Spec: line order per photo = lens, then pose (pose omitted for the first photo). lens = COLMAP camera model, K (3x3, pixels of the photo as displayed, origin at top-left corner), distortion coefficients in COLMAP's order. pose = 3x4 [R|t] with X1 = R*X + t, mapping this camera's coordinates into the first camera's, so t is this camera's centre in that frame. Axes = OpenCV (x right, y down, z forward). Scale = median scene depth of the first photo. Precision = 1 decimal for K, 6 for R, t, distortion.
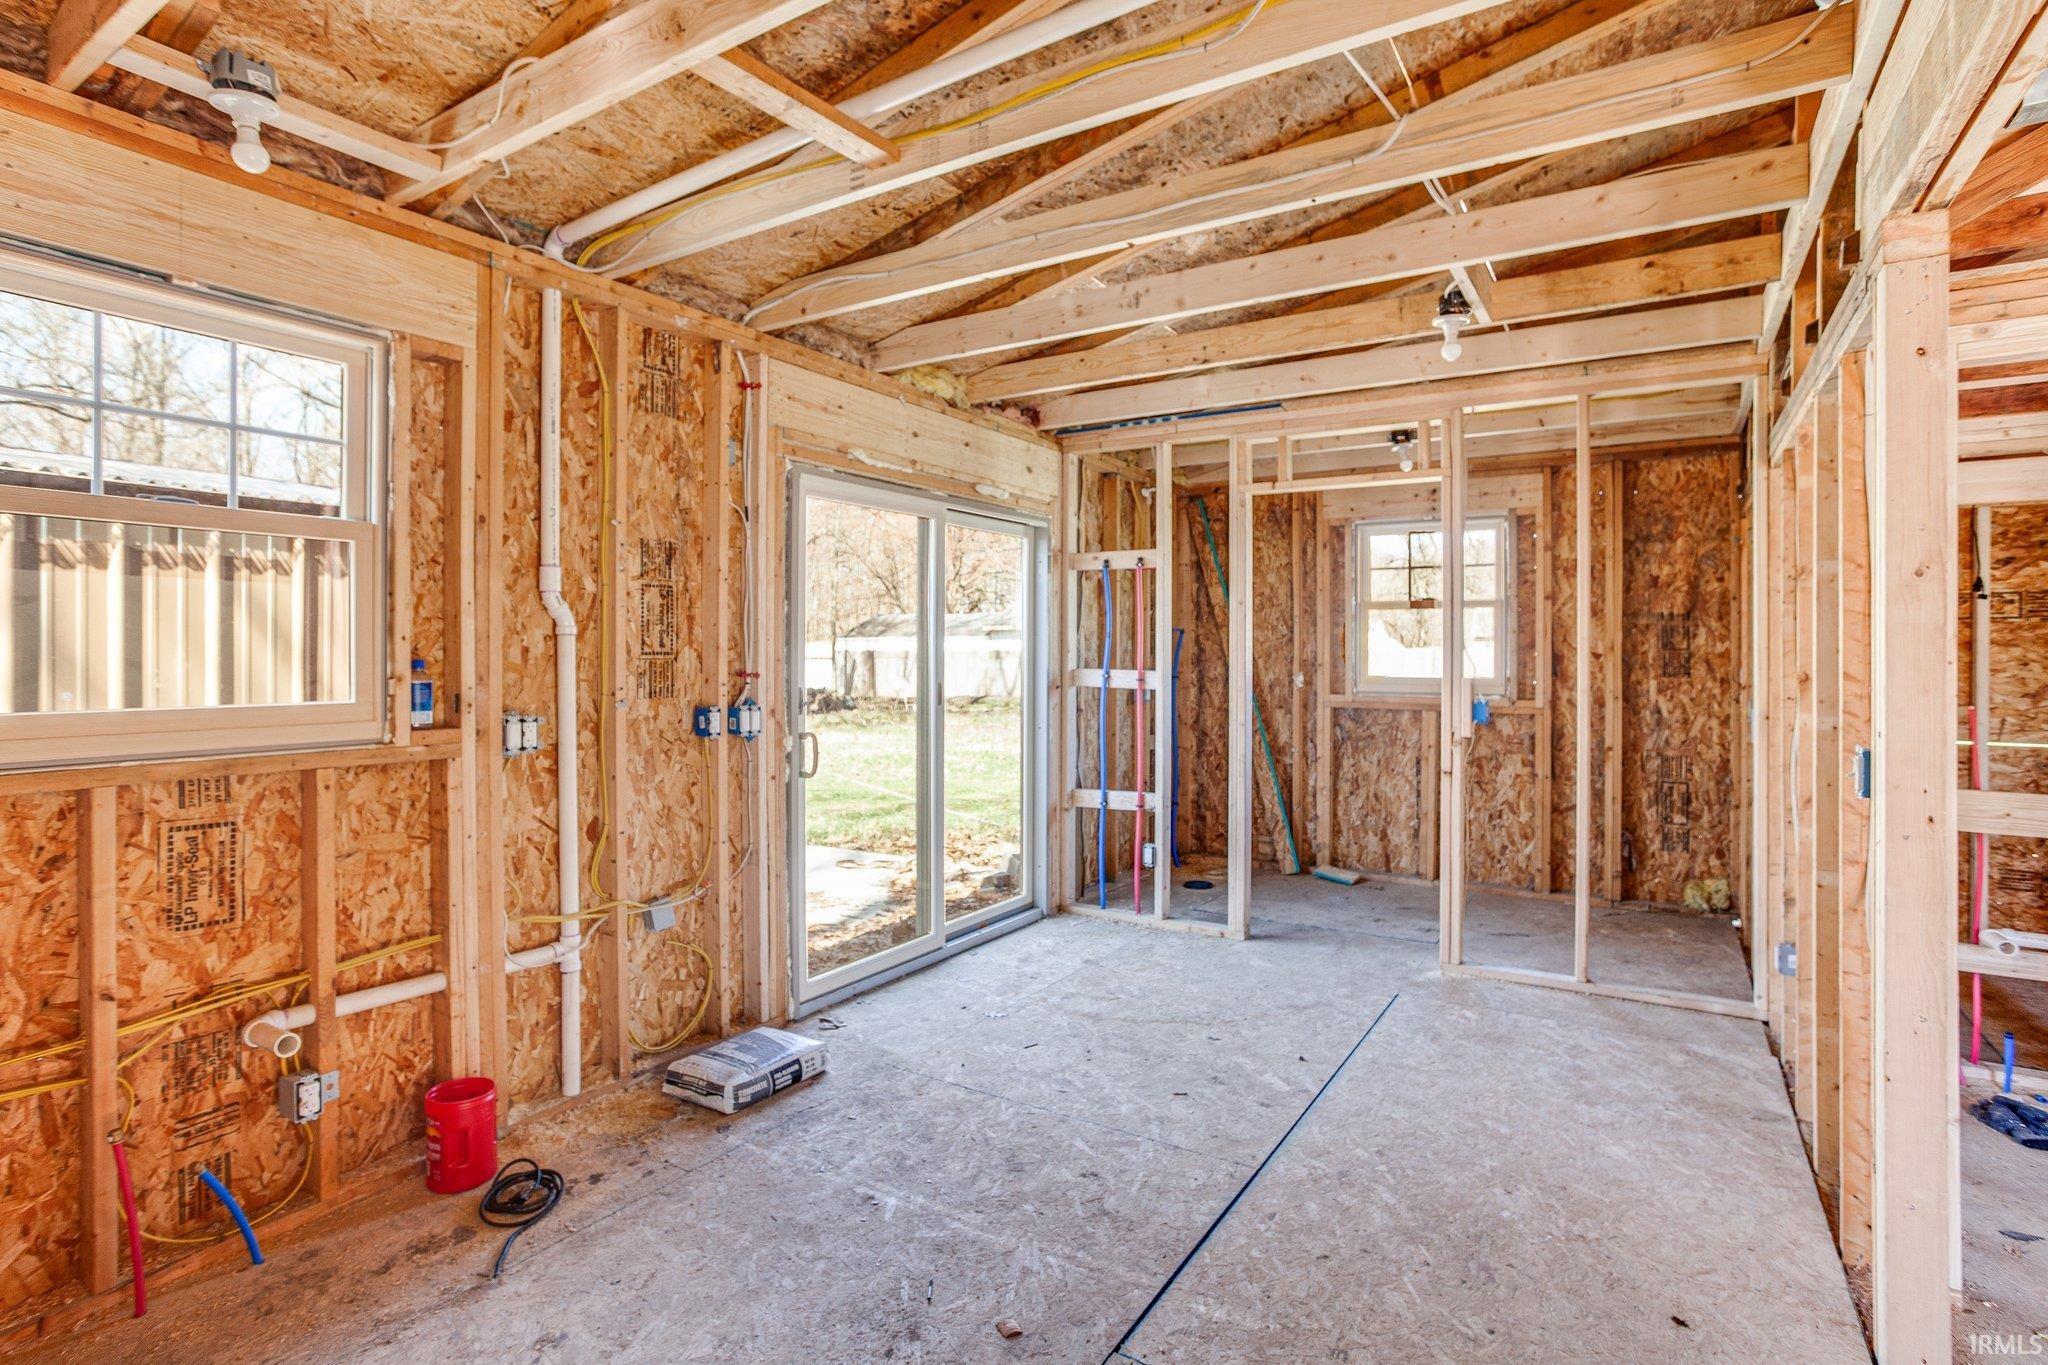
lens RADIAL K [[1007.1, 0, 1017.6], [0, 1007.1, 653.5], [0, 0, 1]] dist [-0.035546, 0.021898]
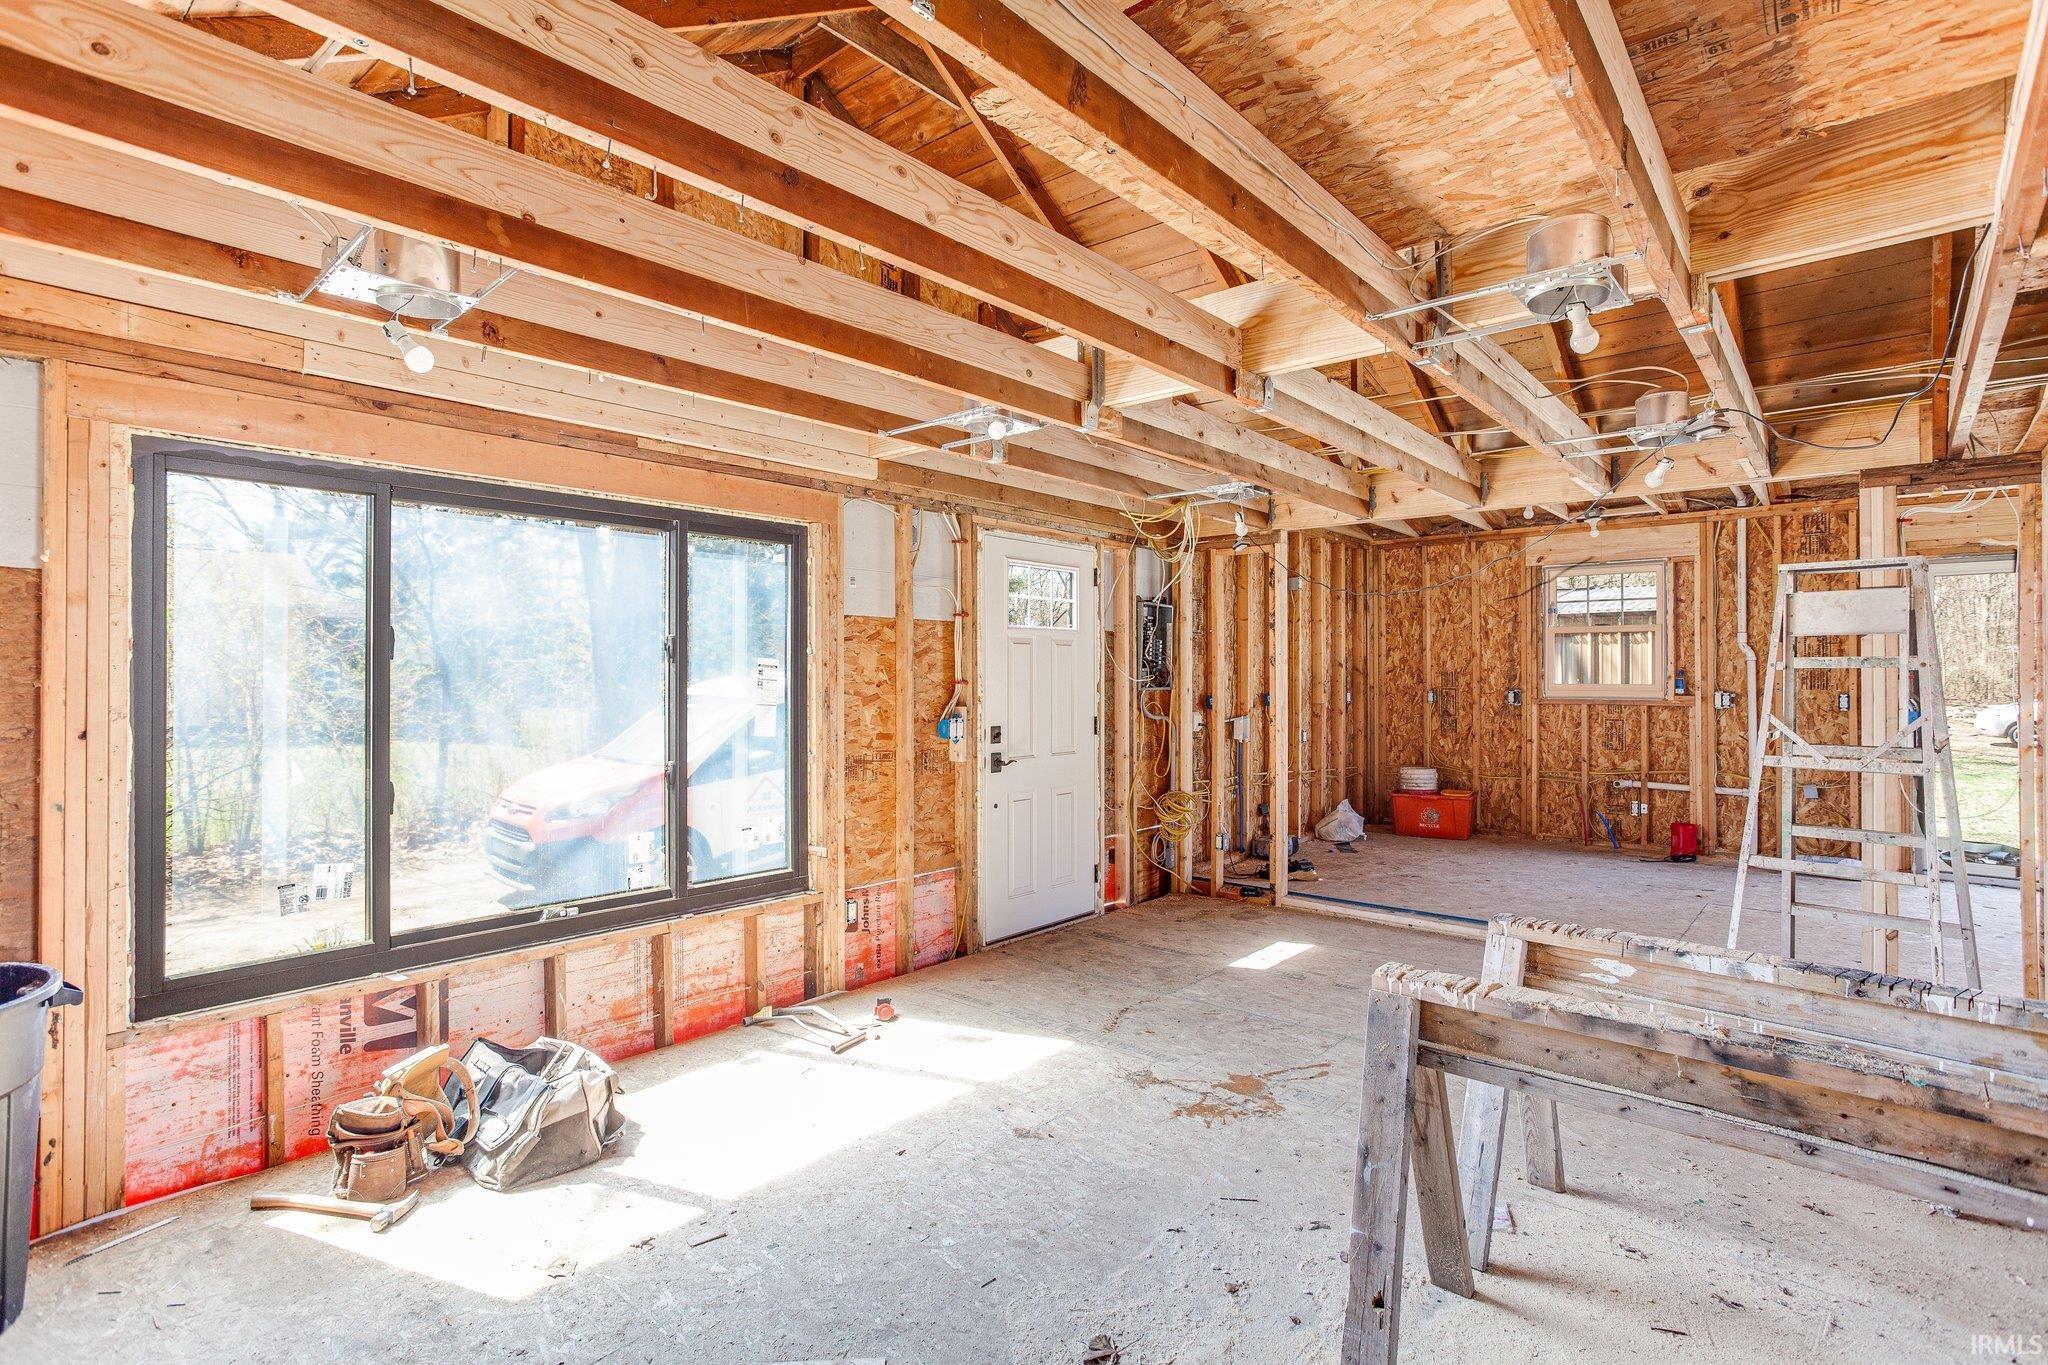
lens RADIAL K [[1006.2, 0, 1010.1], [0, 1006.2, 674.5], [0, 0, 1]] dist [0.000855, 0.001136]
pose [[-0.164655, 0.002319, -0.986348, 2.401772], [-0.001704, 0.999995, 0.002636, 0.012728], [0.986350, 0.002115, -0.164651, -0.379645]]
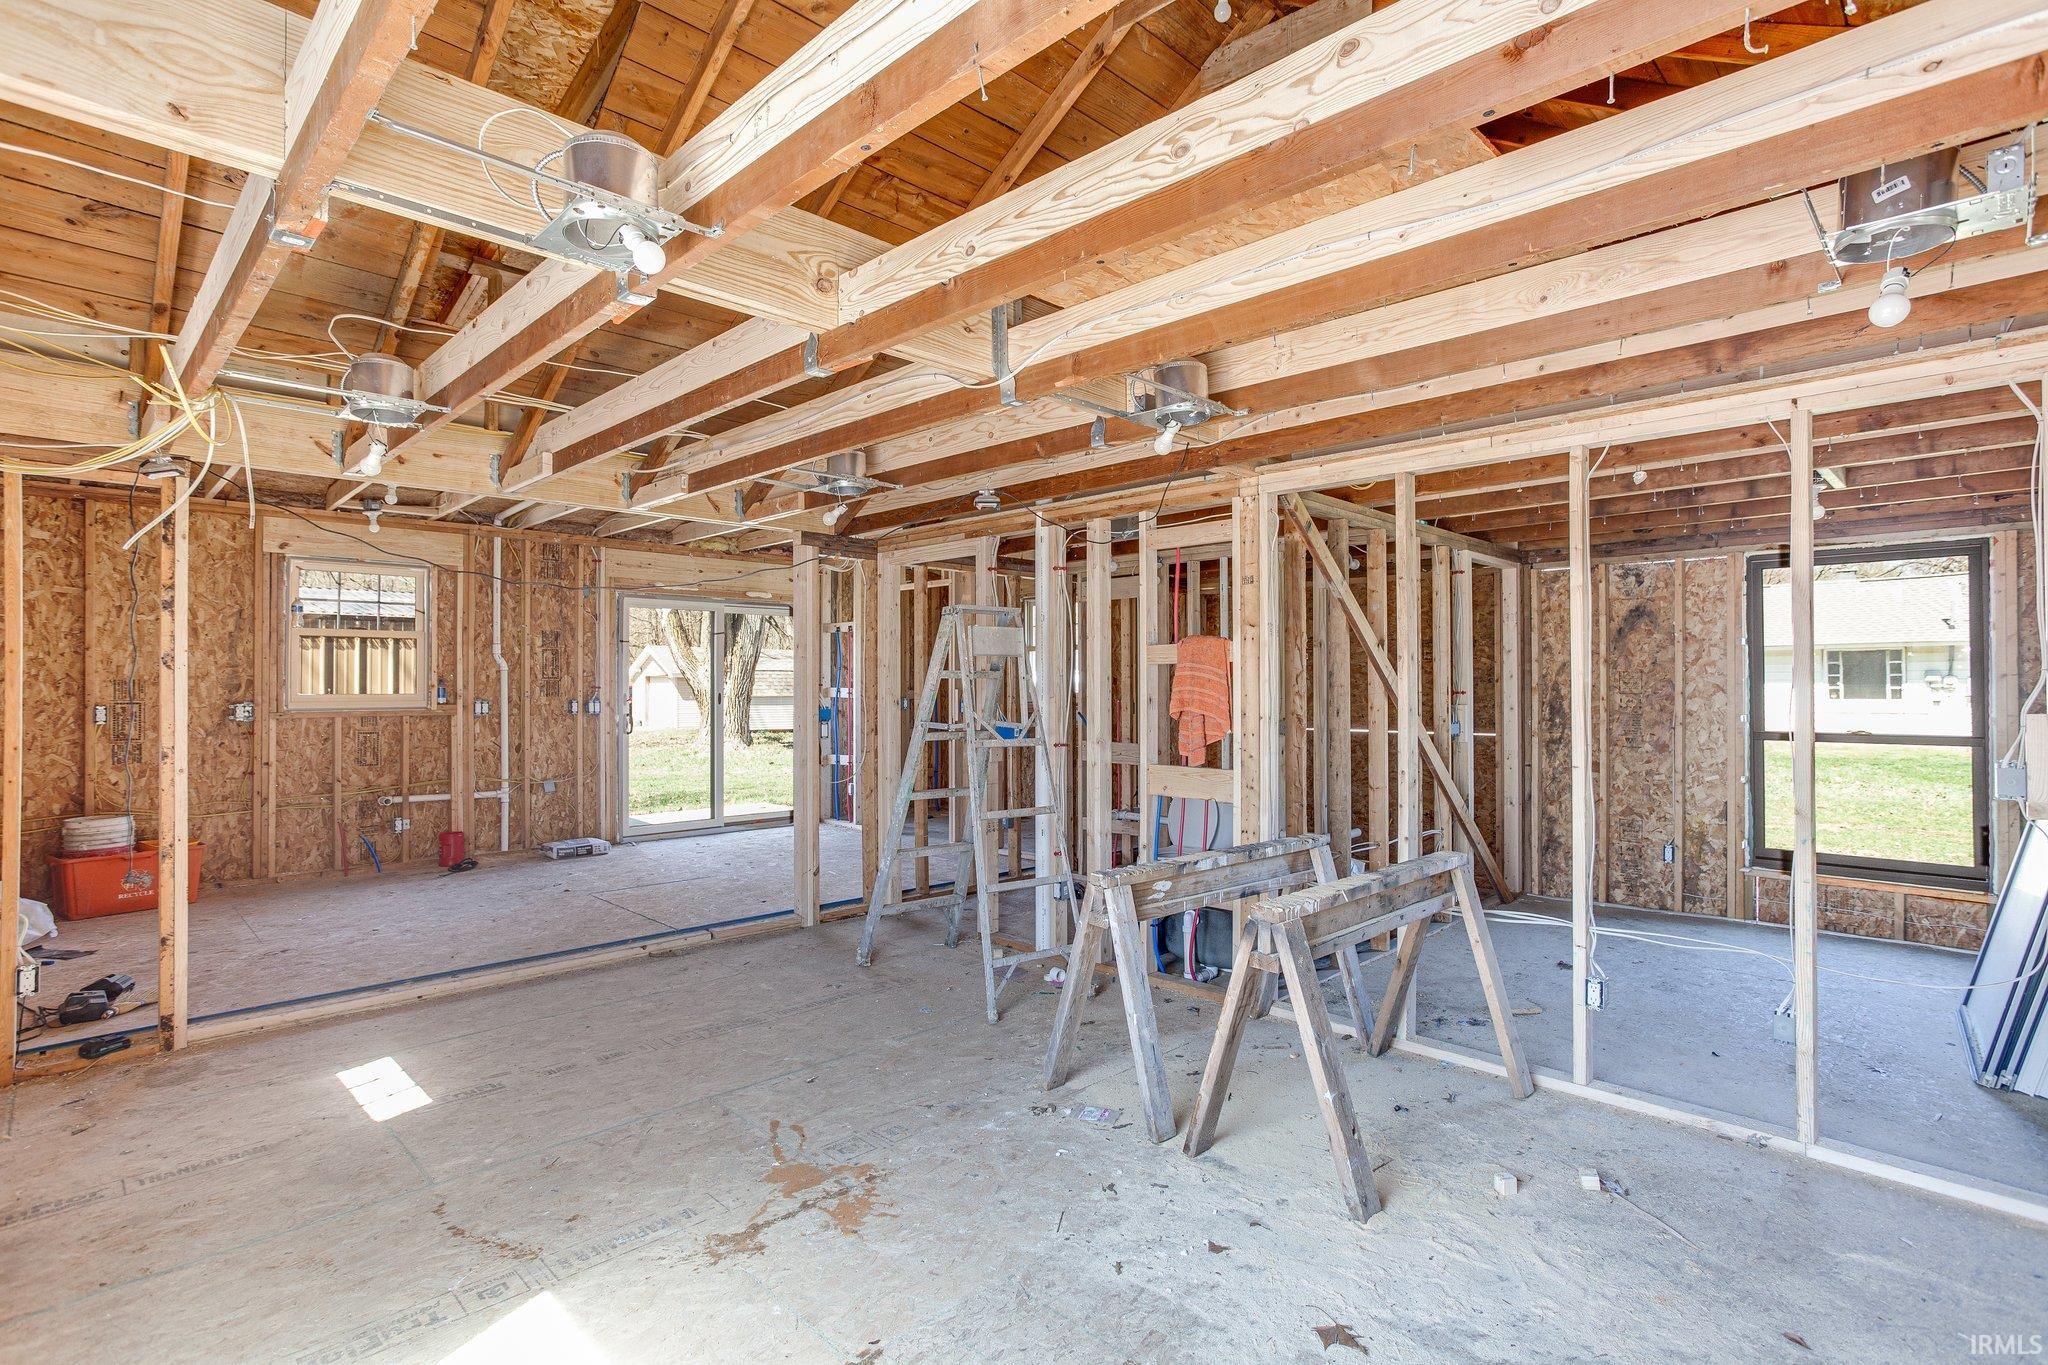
lens RADIAL K [[1006.2, 0, 1010.1], [0, 1006.2, 674.5], [0, 0, 1]] dist [0.000855, 0.001136]
pose [[0.970877, 0.000797, -0.239578, 1.553584], [-0.003056, 0.999954, -0.009056, 0.012567], [0.239560, 0.009524, 0.970835, -1.300273]]
